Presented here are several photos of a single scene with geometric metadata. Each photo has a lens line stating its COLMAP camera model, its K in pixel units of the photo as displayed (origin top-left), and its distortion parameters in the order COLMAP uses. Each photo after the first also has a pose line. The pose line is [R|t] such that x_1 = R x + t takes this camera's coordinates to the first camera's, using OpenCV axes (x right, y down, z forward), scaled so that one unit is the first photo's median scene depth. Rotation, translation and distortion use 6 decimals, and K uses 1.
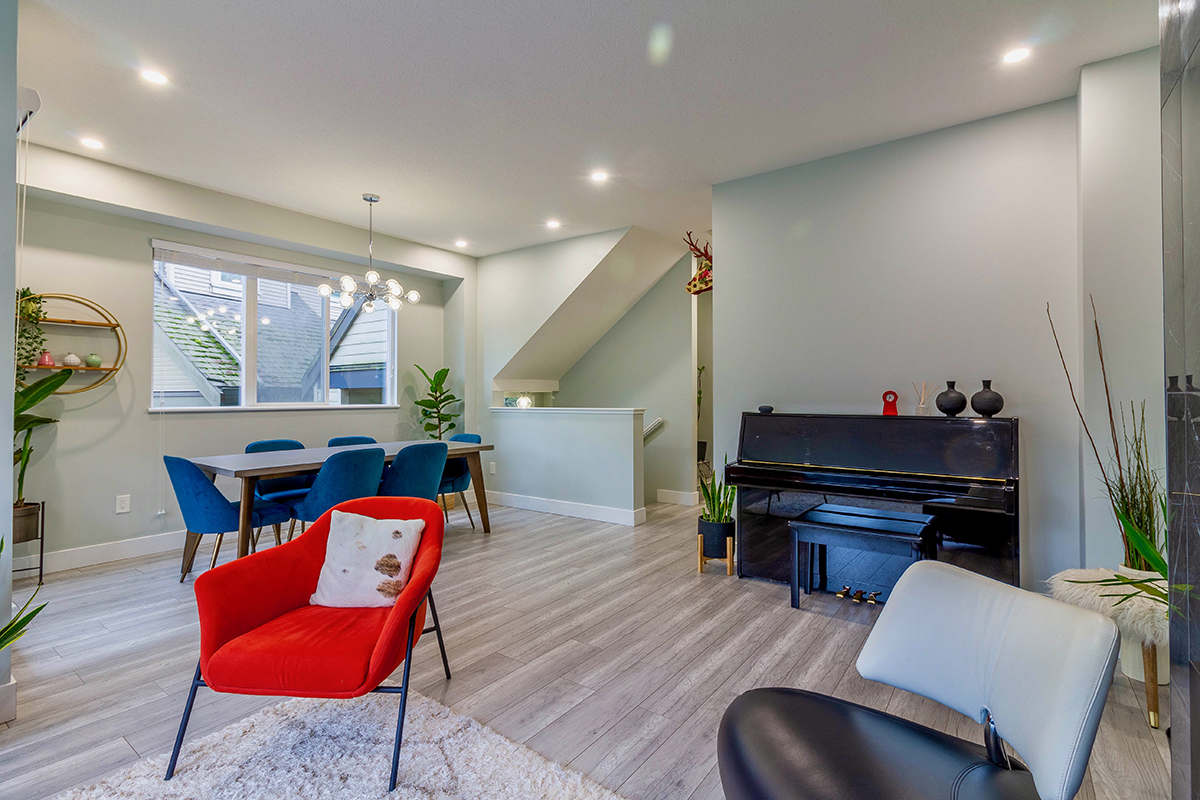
lens RADIAL K [[551.6, 0, 594.5], [0, 551.6, 394.5], [0, 0, 1]] dist [0.004498, 0.000280]
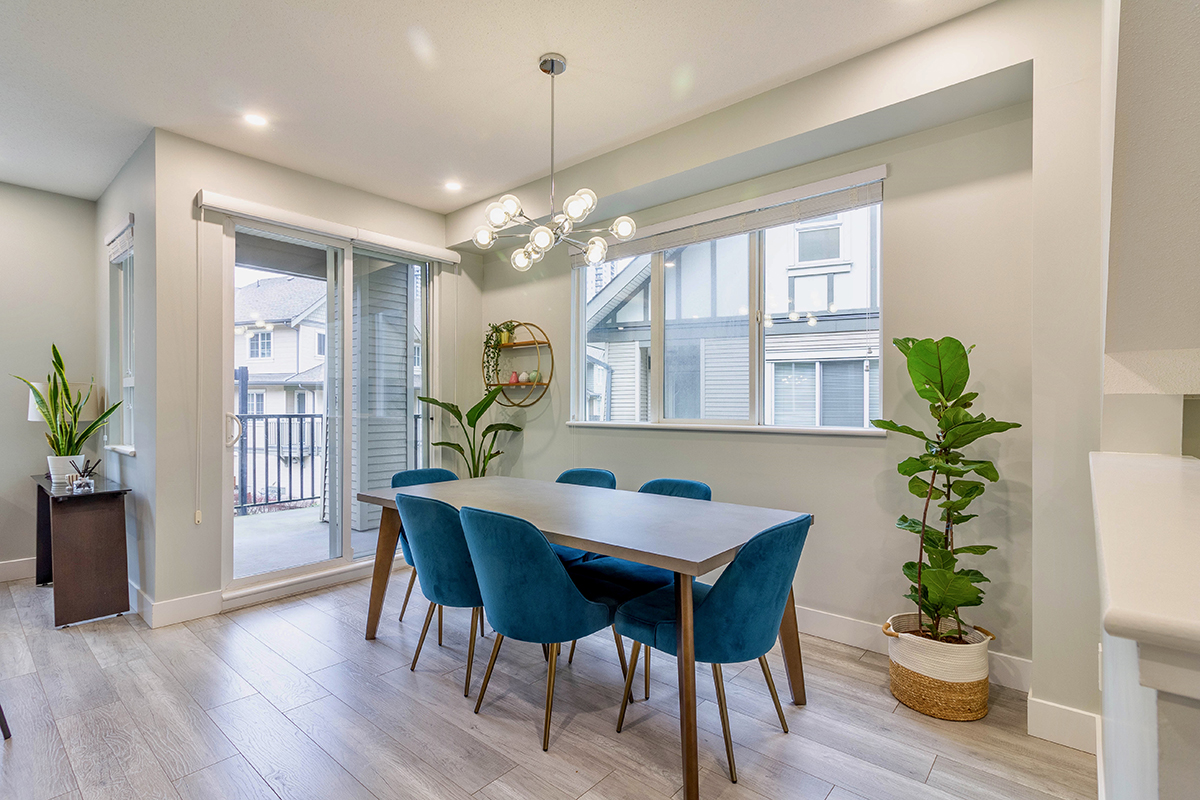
lens RADIAL K [[558.6, 0, 595.0], [0, 558.6, 408.3], [0, 0, 1]] dist [0.005854, 0.000055]
pose [[-0.062619, 0.002106, -0.998035, 0.163639], [0.000524, 0.999998, 0.002077, -0.000532], [0.998037, -0.000393, -0.062620, 1.024297]]
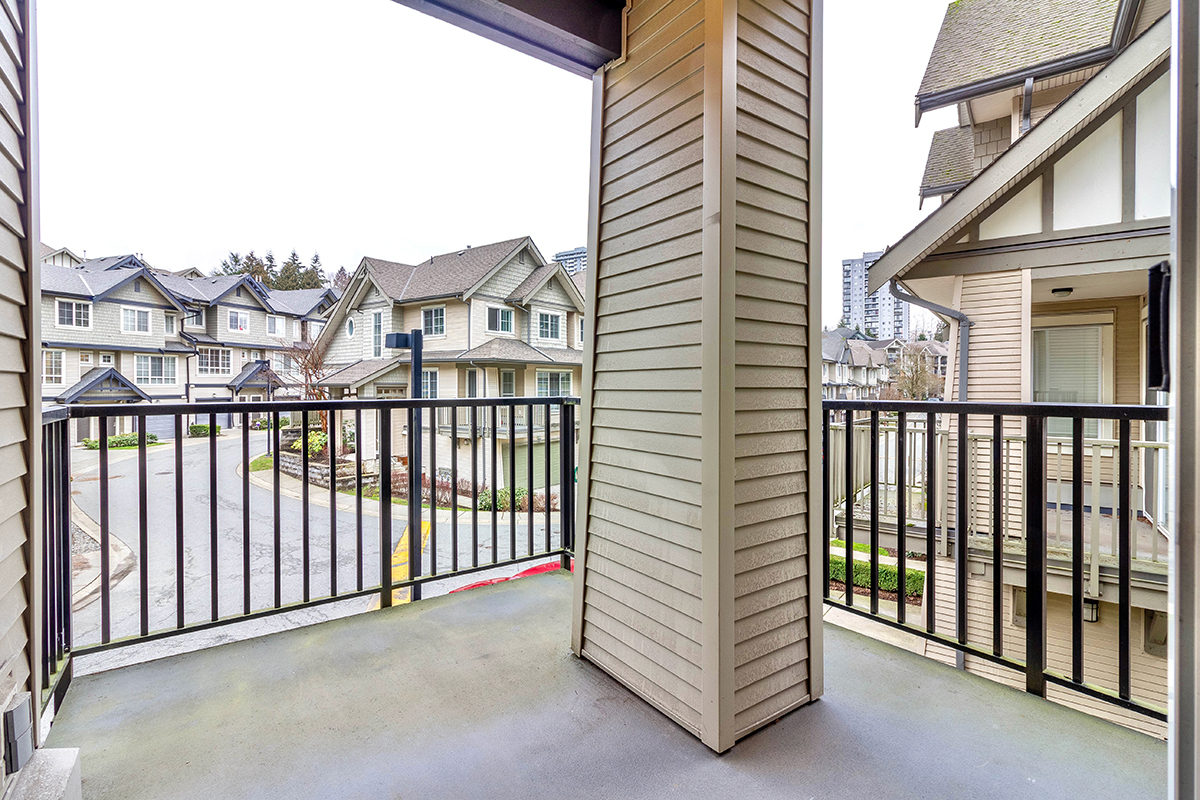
lens RADIAL K [[551.6, 0, 594.5], [0, 551.6, 394.5], [0, 0, 1]] dist [0.004498, 0.000280]
pose [[-0.310967, 0.015307, -0.950297, -0.586689], [0.000837, 0.999874, 0.015832, 0.001137], [0.950420, 0.004128, -0.310941, 0.493227]]
